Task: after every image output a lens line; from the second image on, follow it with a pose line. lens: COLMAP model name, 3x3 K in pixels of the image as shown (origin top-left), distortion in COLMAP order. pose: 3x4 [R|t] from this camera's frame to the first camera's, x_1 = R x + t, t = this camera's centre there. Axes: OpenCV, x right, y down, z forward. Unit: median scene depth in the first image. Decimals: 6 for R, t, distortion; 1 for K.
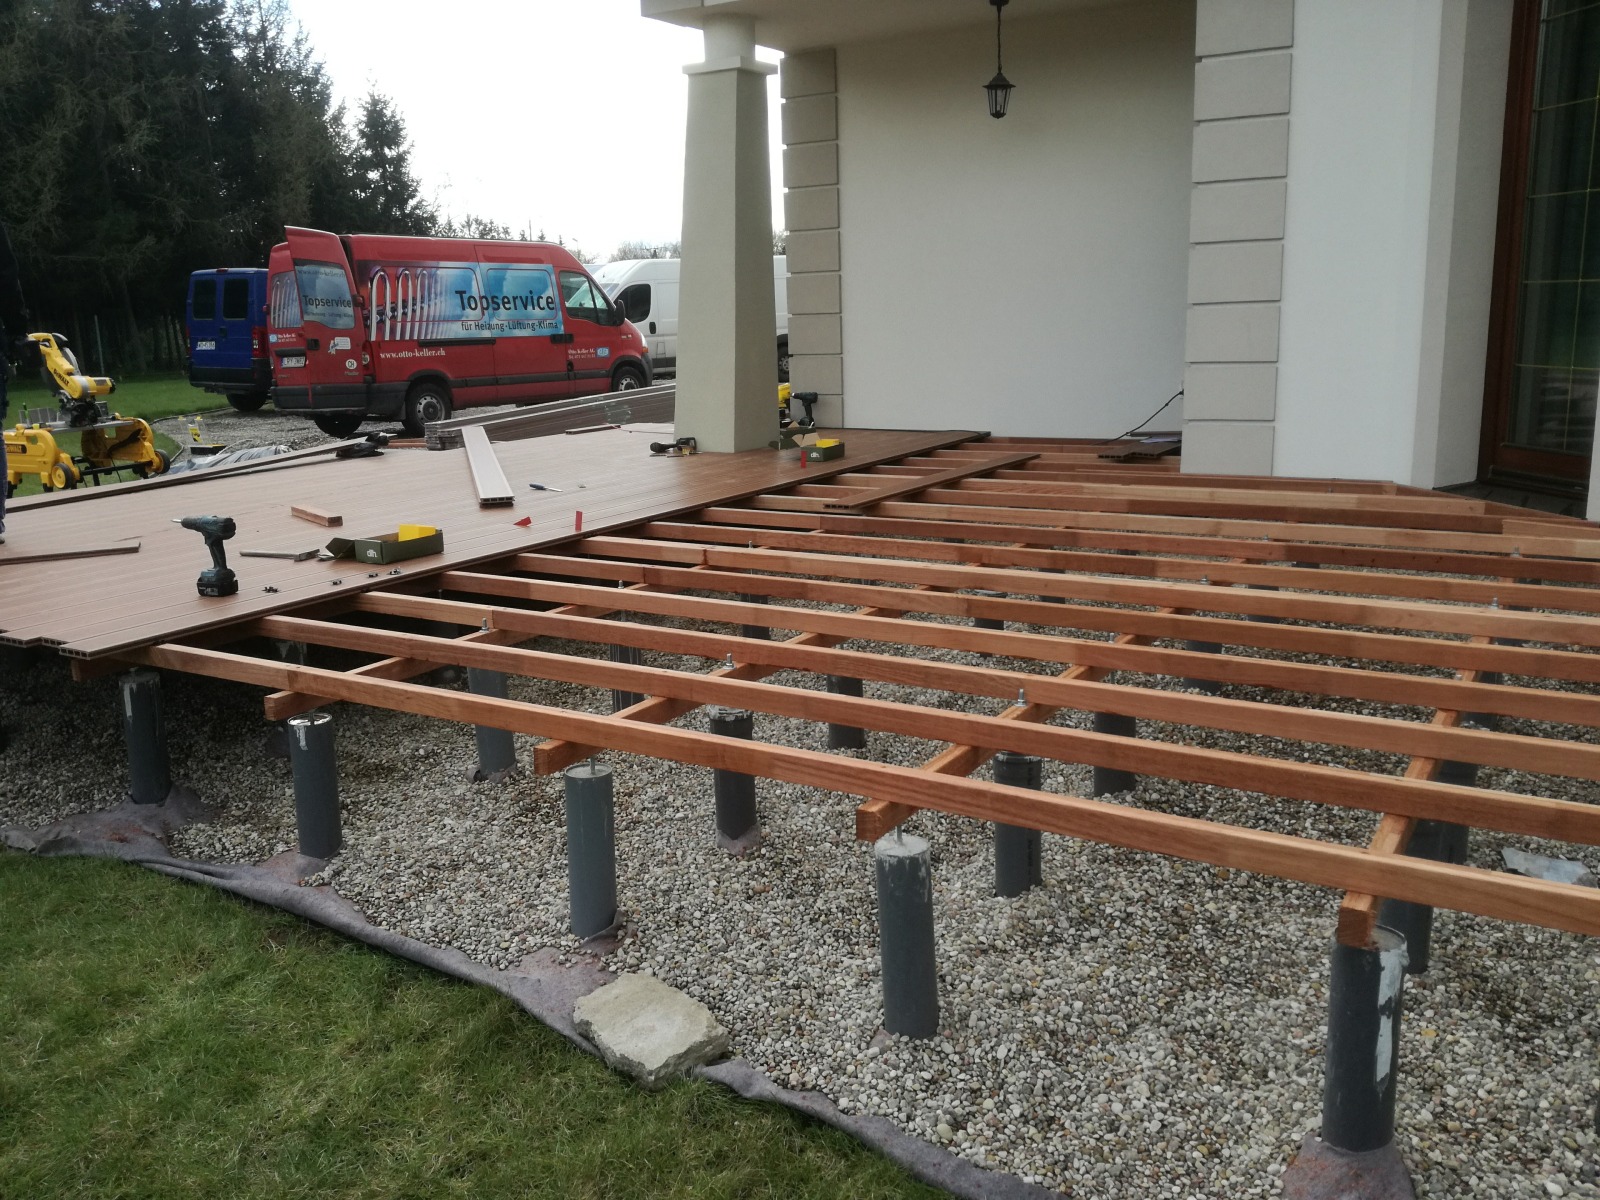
lens RADIAL K [[1436.2, 0, 800.0], [0, 1436.2, 600.0], [0, 0, 1]] dist [0.136108, -0.227579]
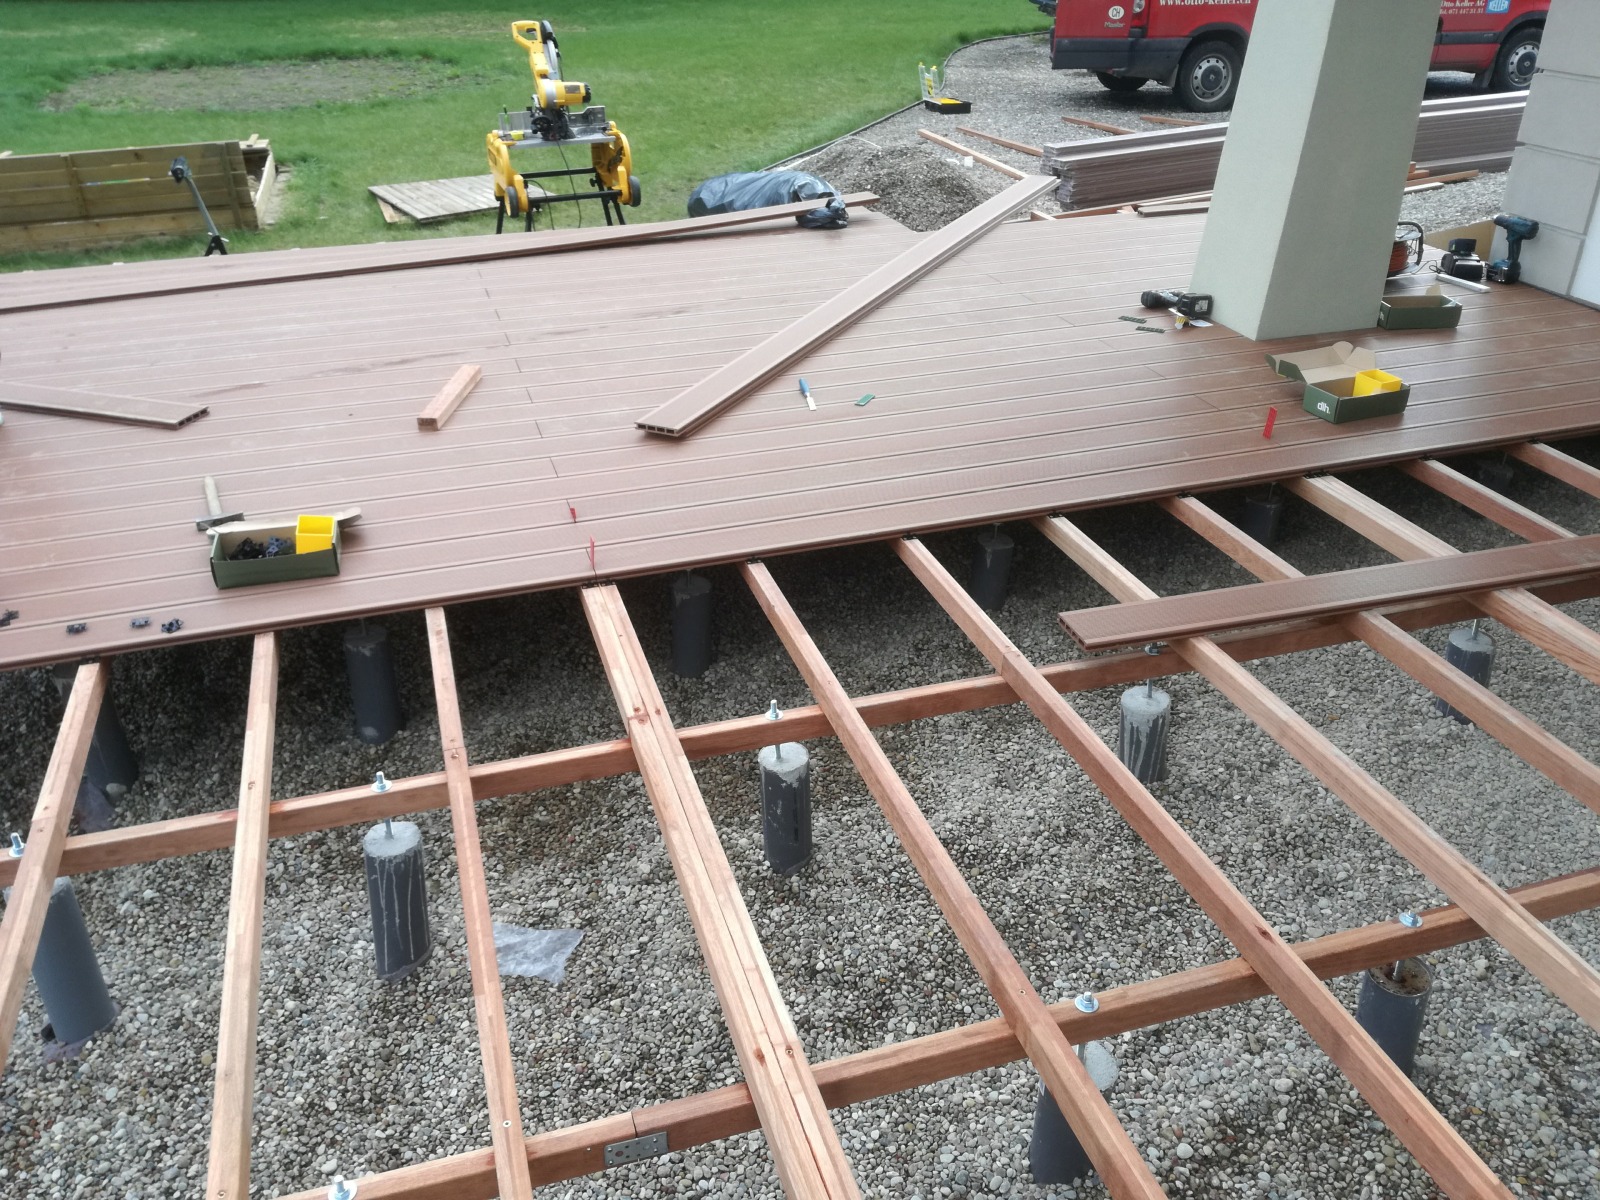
lens RADIAL K [[1436.2, 0, 800.0], [0, 1436.2, 600.0], [0, 0, 1]] dist [0.136108, -0.227579]
pose [[0.758675, 0.316875, -0.569213, 0.173827], [-0.140719, 0.932819, 0.331733, -0.166119], [0.636090, -0.171579, 0.752296, 0.400872]]
